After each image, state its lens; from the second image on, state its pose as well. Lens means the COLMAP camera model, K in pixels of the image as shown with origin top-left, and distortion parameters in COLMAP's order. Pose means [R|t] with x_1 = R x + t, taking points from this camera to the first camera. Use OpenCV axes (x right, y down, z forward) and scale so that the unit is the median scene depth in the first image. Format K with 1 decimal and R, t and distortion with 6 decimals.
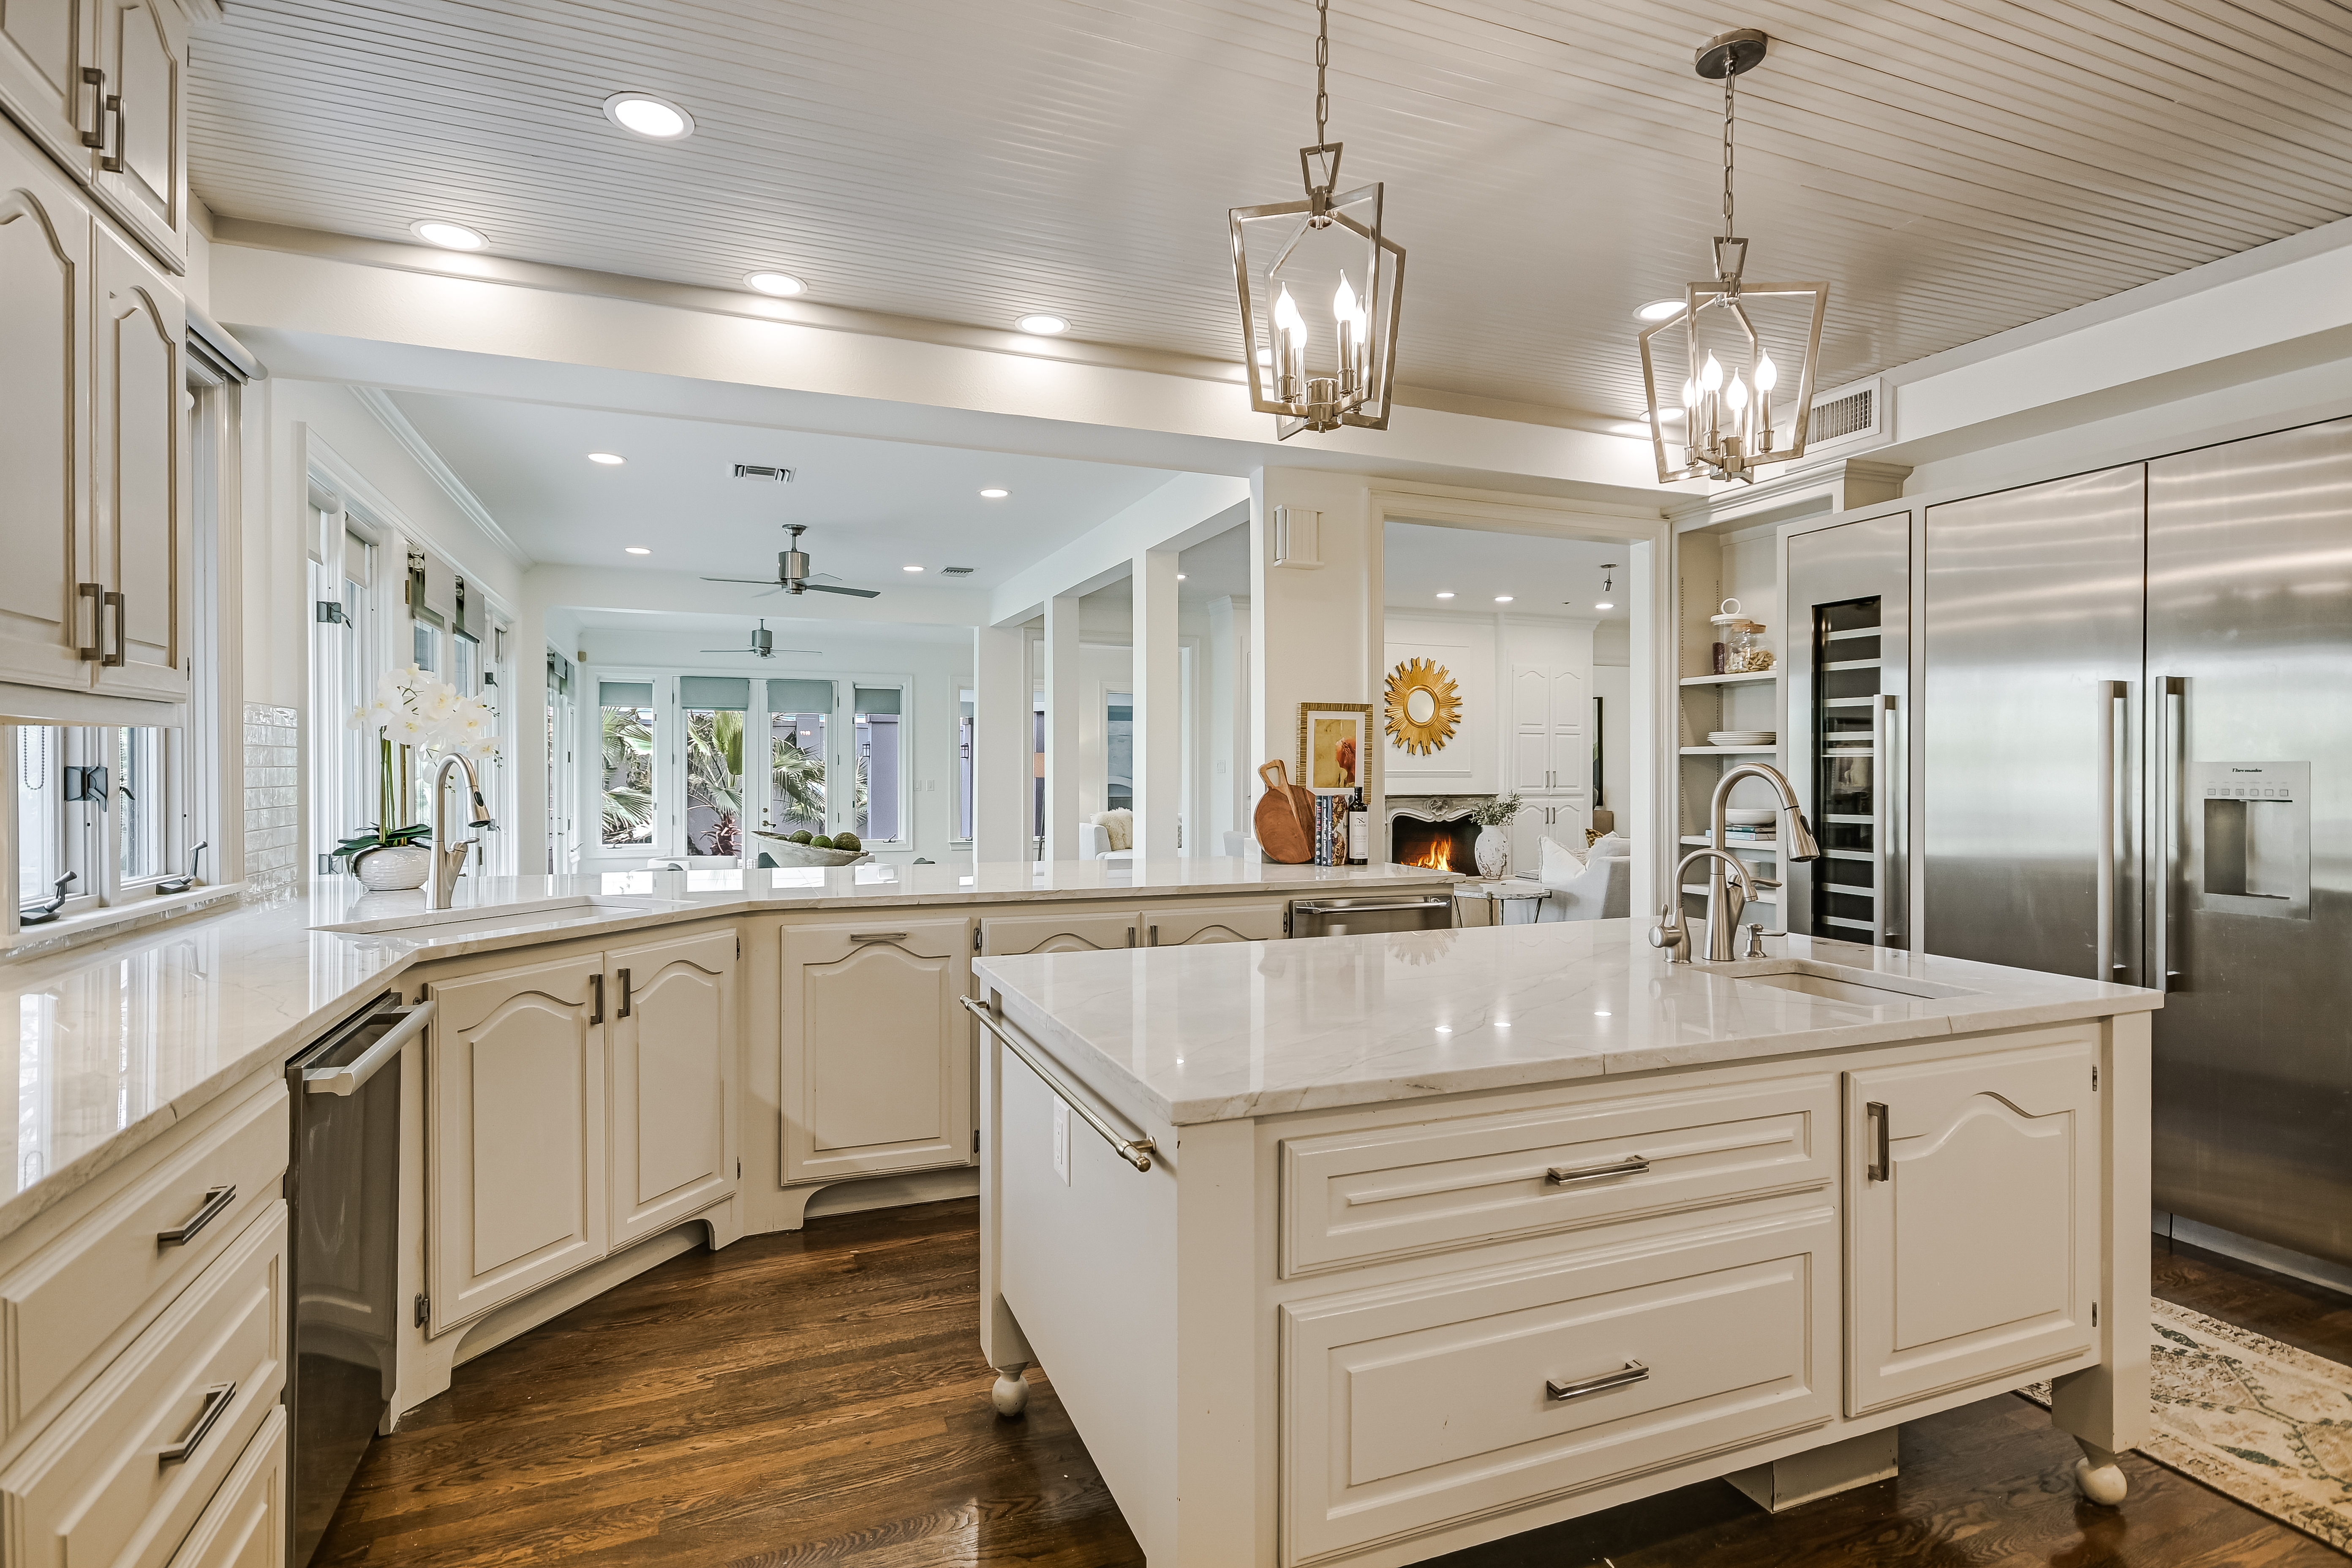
lens RADIAL K [[1158.9, 0, 1166.3], [0, 1158.9, 773.6], [0, 0, 1]] dist [0.000610, 0.000083]
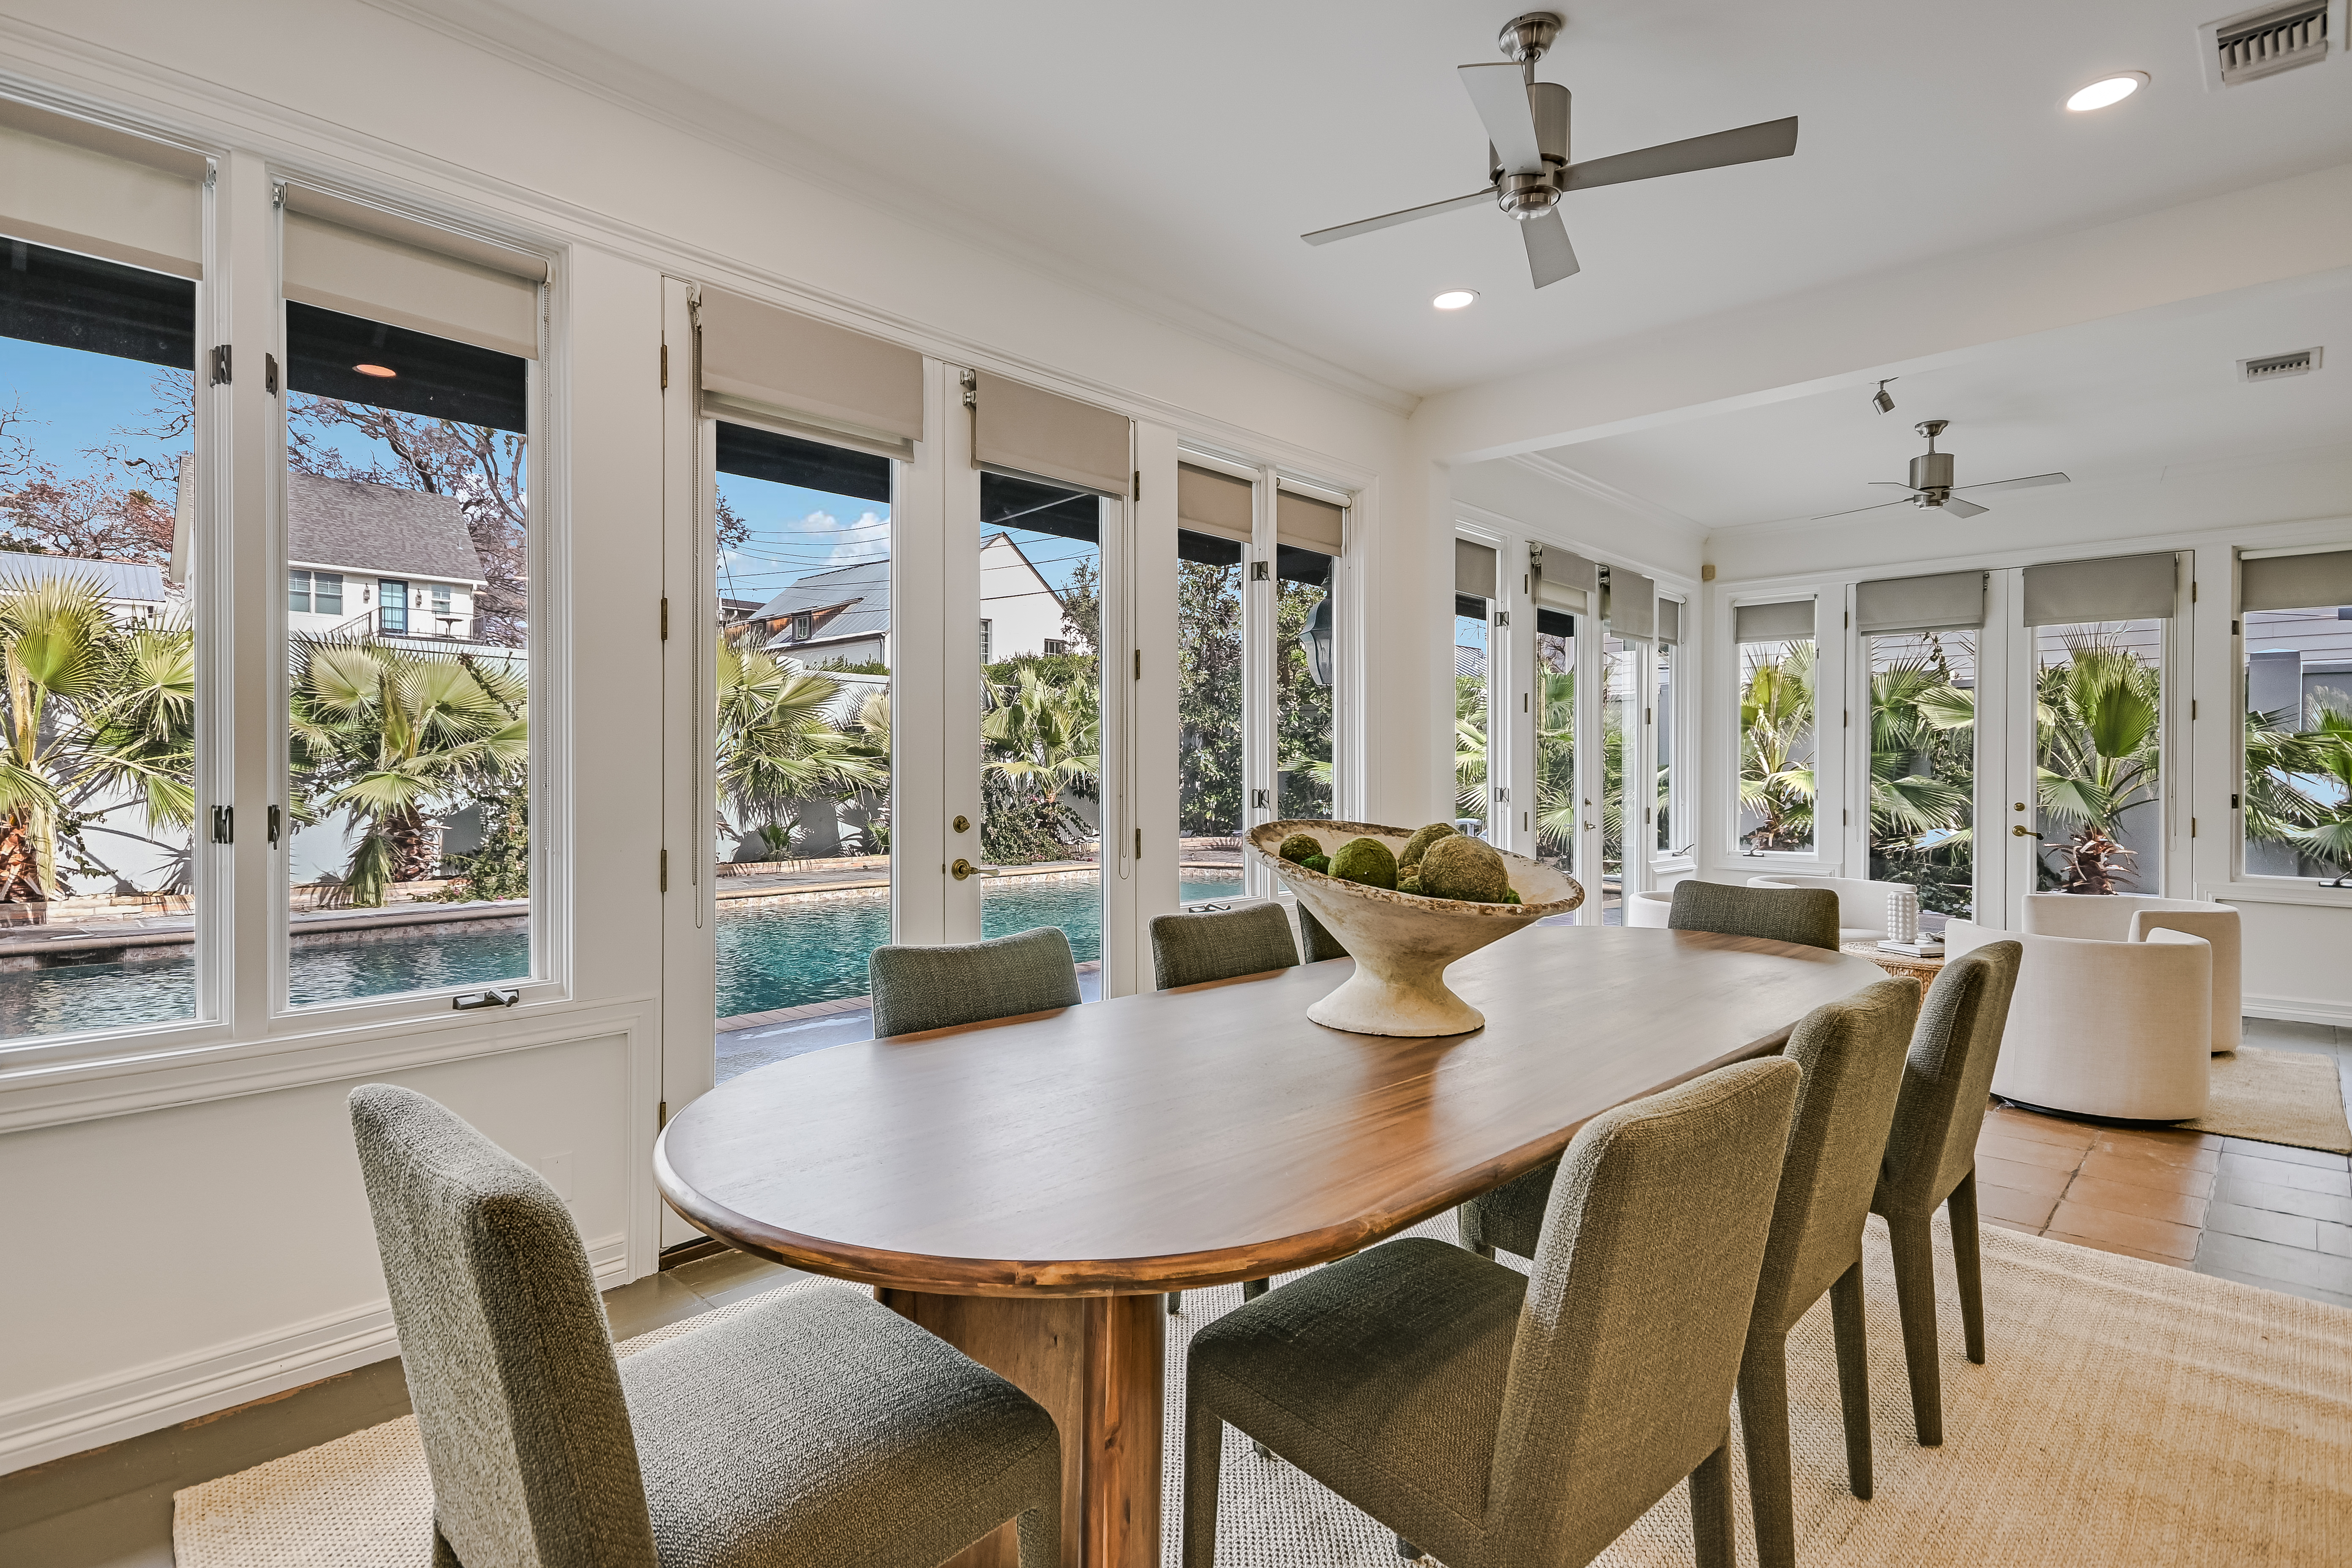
lens RADIAL K [[1158.9, 0, 1166.3], [0, 1158.9, 773.6], [0, 0, 1]] dist [0.000610, 0.000083]
pose [[0.407540, 0.000057, -0.913187, -0.011290], [-0.003187, 0.999994, -0.001360, 0.018014], [0.913182, 0.003465, 0.407538, 0.410772]]
